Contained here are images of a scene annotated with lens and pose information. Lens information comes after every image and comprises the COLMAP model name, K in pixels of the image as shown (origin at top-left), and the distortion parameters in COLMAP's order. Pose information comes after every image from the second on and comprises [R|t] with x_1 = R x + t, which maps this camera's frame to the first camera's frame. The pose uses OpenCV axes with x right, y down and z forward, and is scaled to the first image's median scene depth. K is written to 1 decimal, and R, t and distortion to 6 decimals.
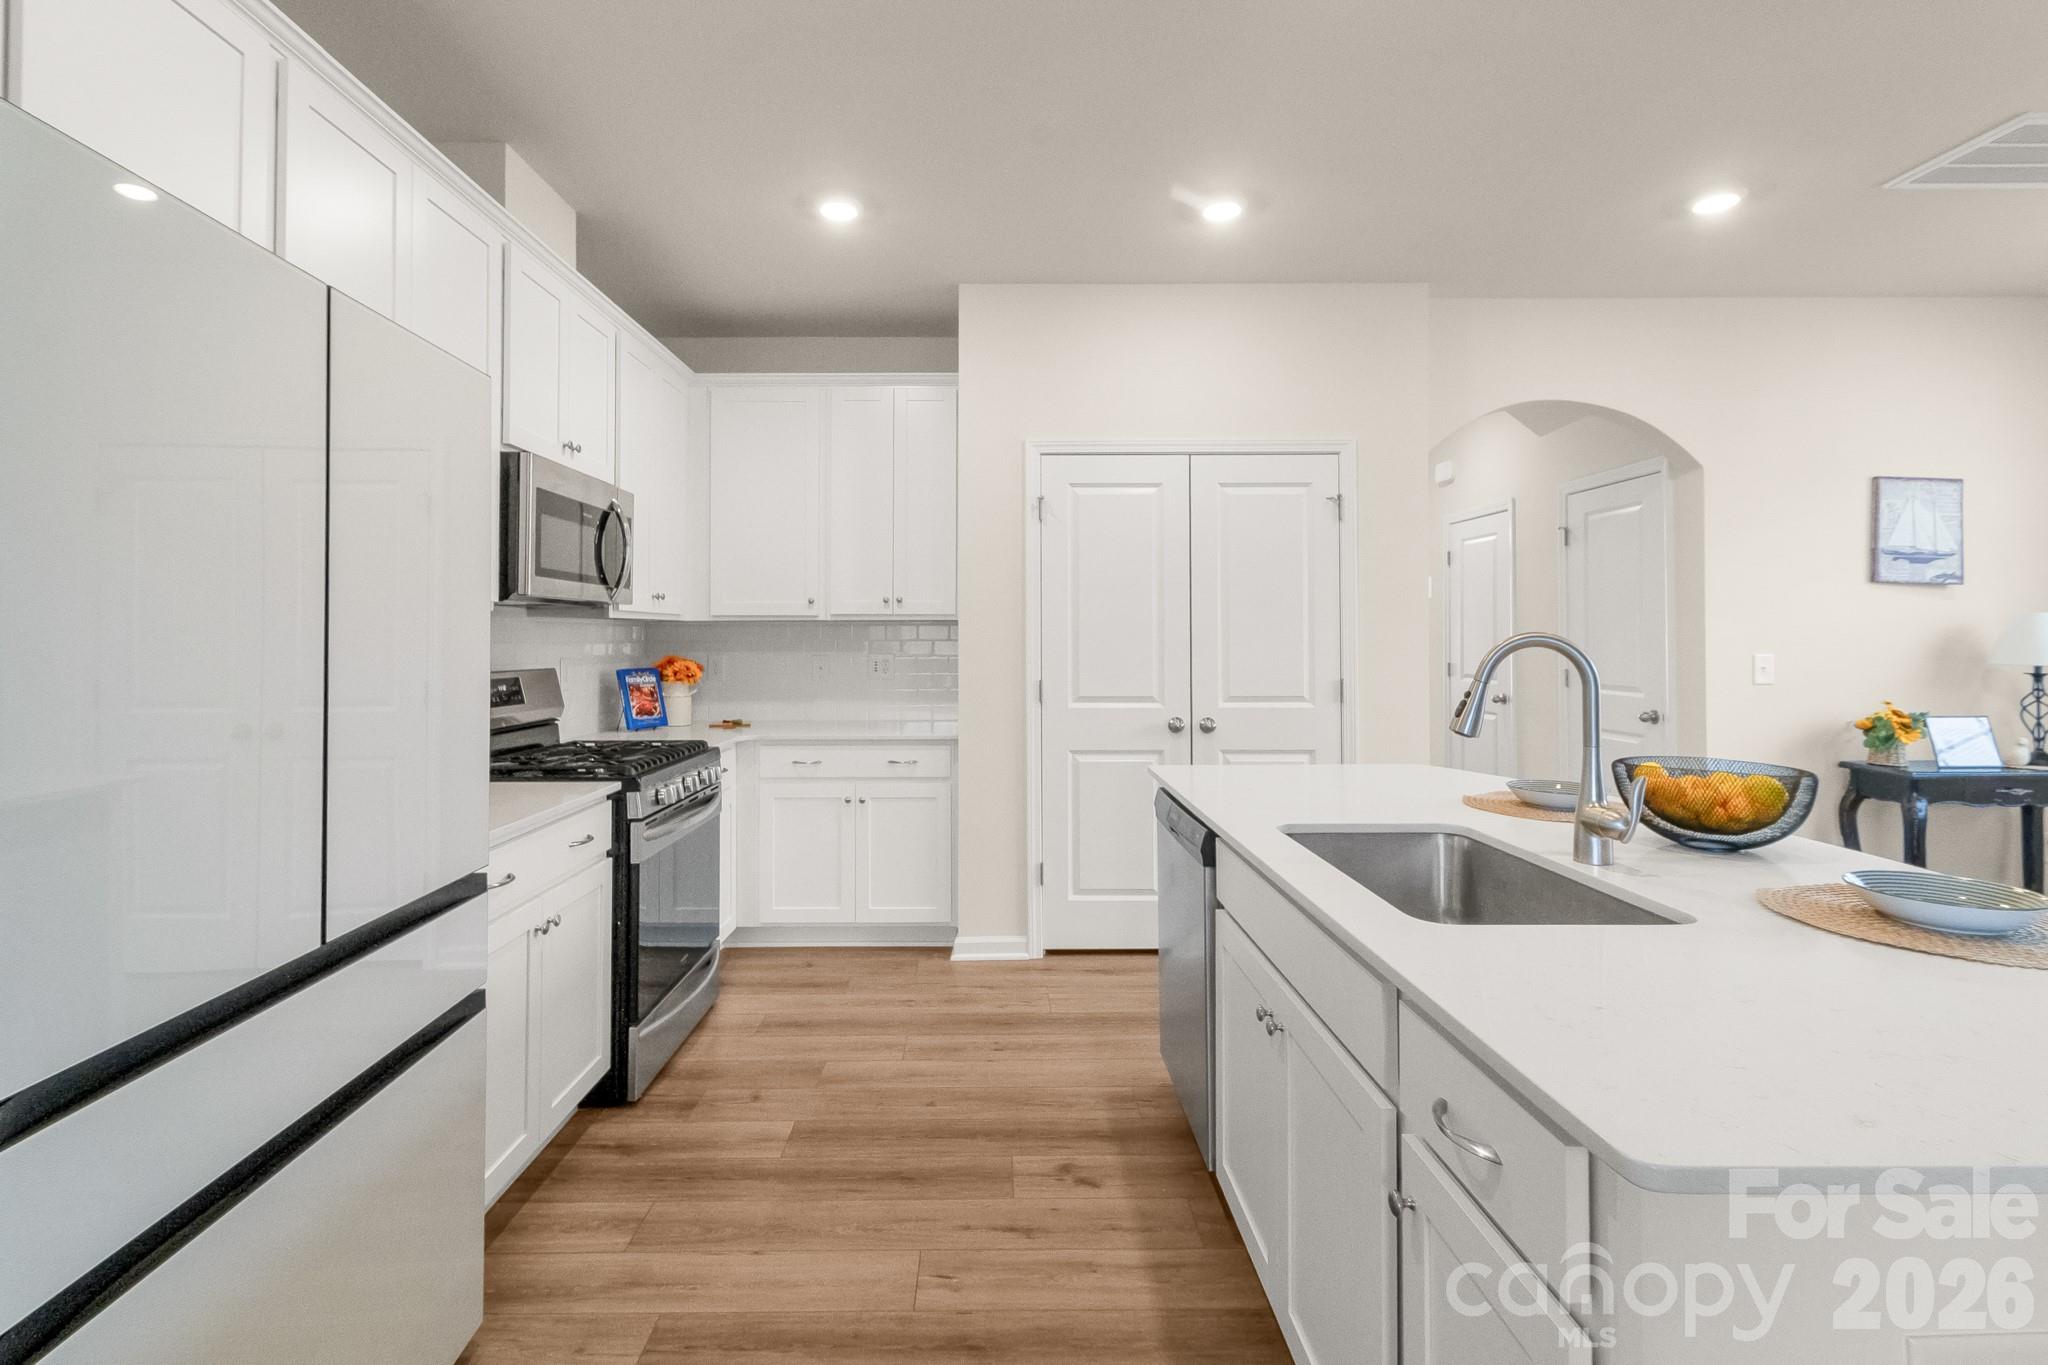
lens RADIAL K [[934.9, 0, 1007.7], [0, 934.9, 623.9], [0, 0, 1]] dist [0.004478, -0.000405]
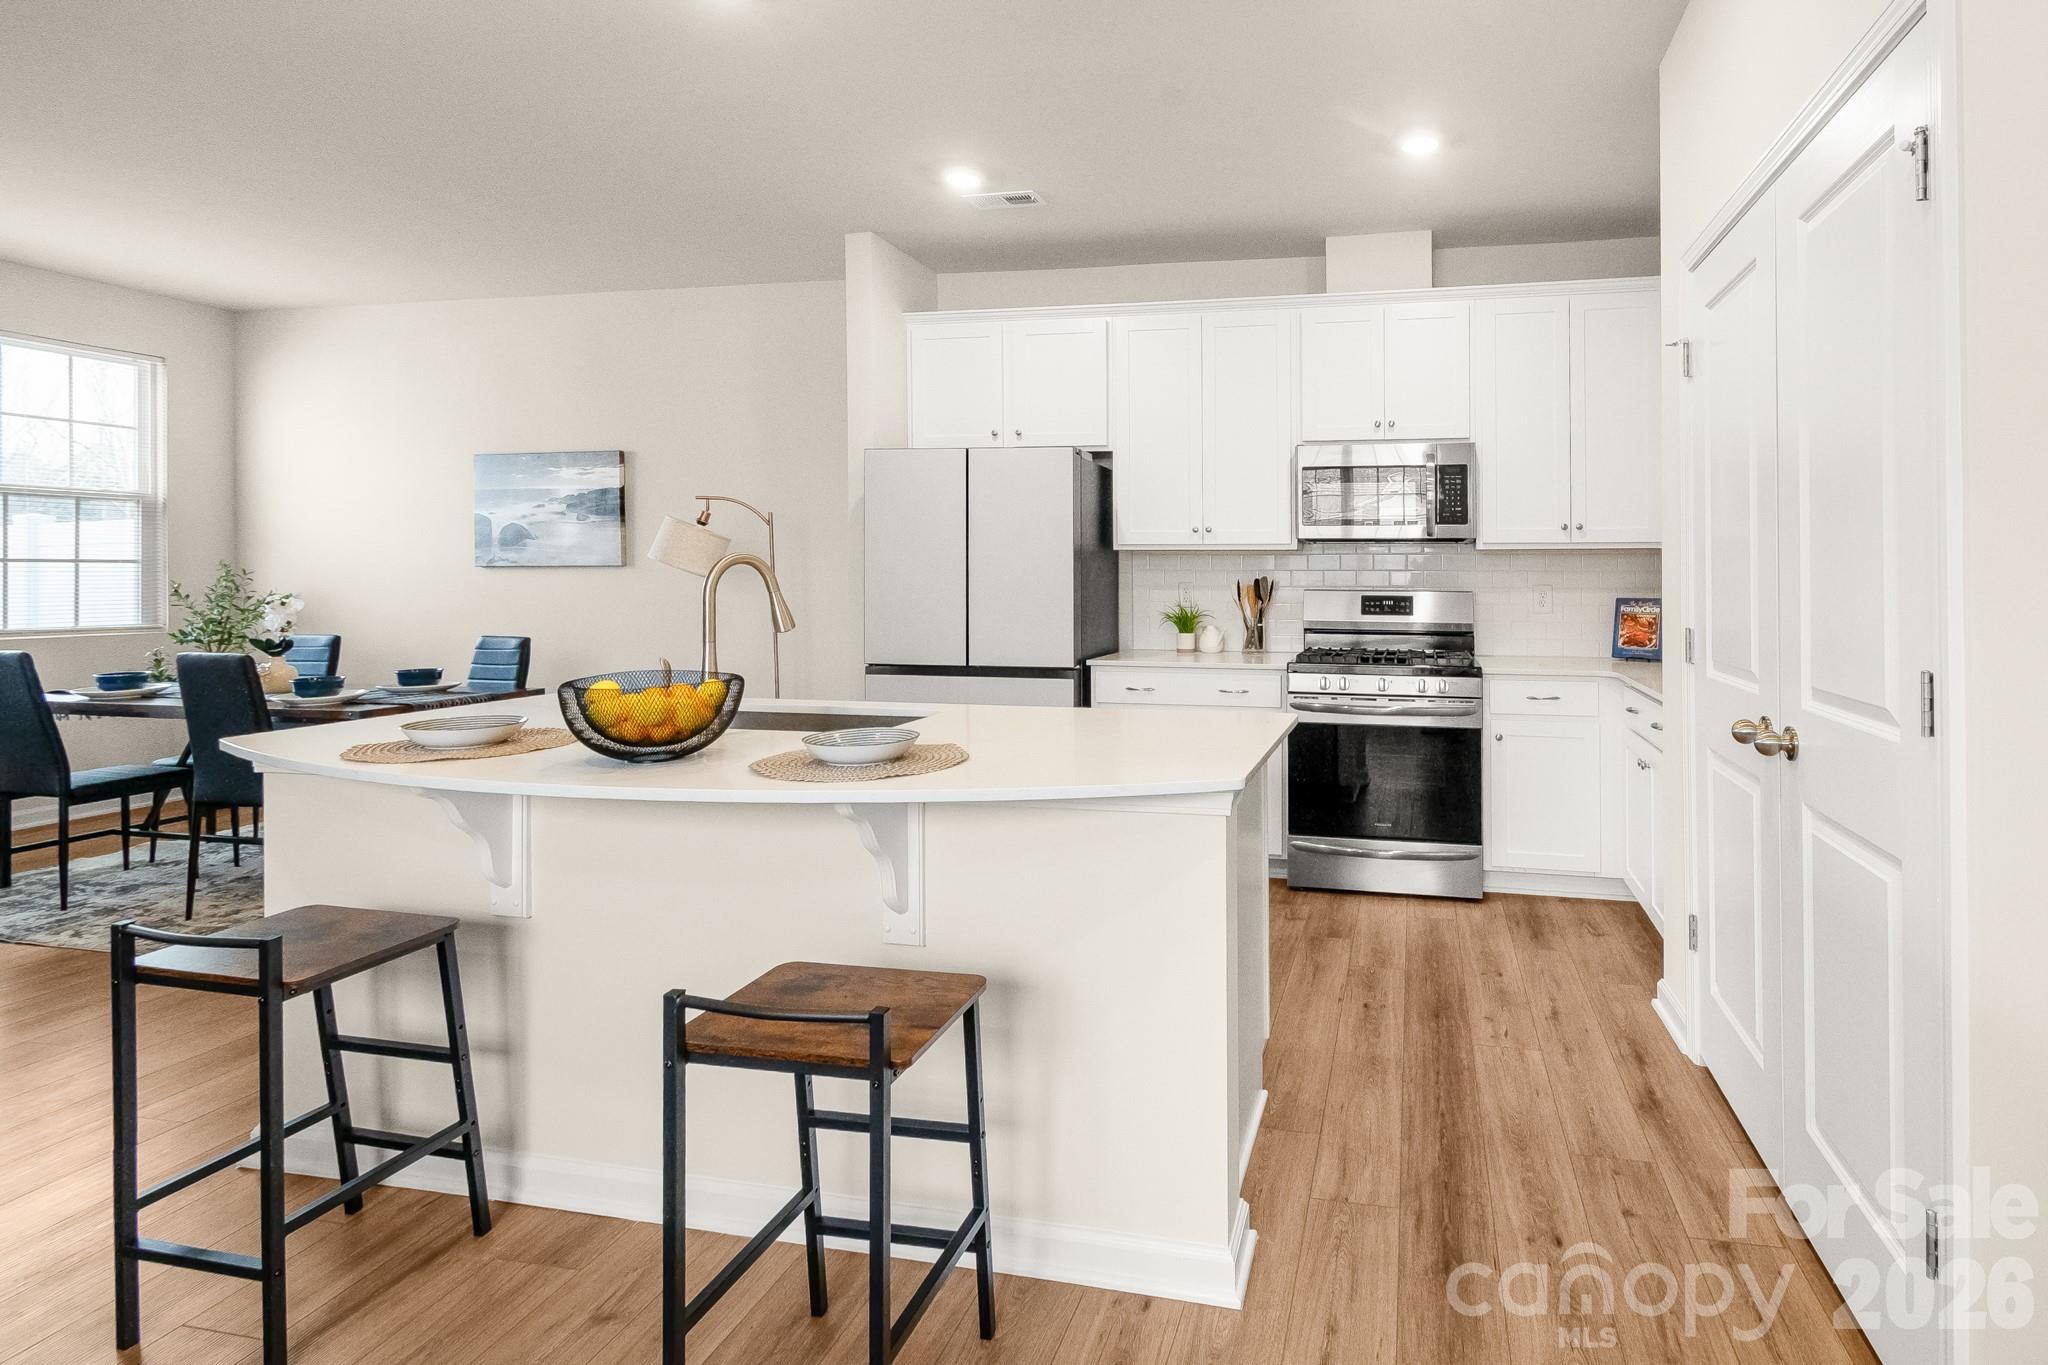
lens RADIAL K [[1016.2, 0, 1249.7], [0, 1016.2, 567.4], [0, 0, 1]] dist [-0.001145, -0.000098]
pose [[-0.189083, -0.006529, -0.981939, 0.779399], [0.012625, 0.999879, -0.009079, 0.021667], [0.981880, -0.014114, -0.188978, 0.846930]]
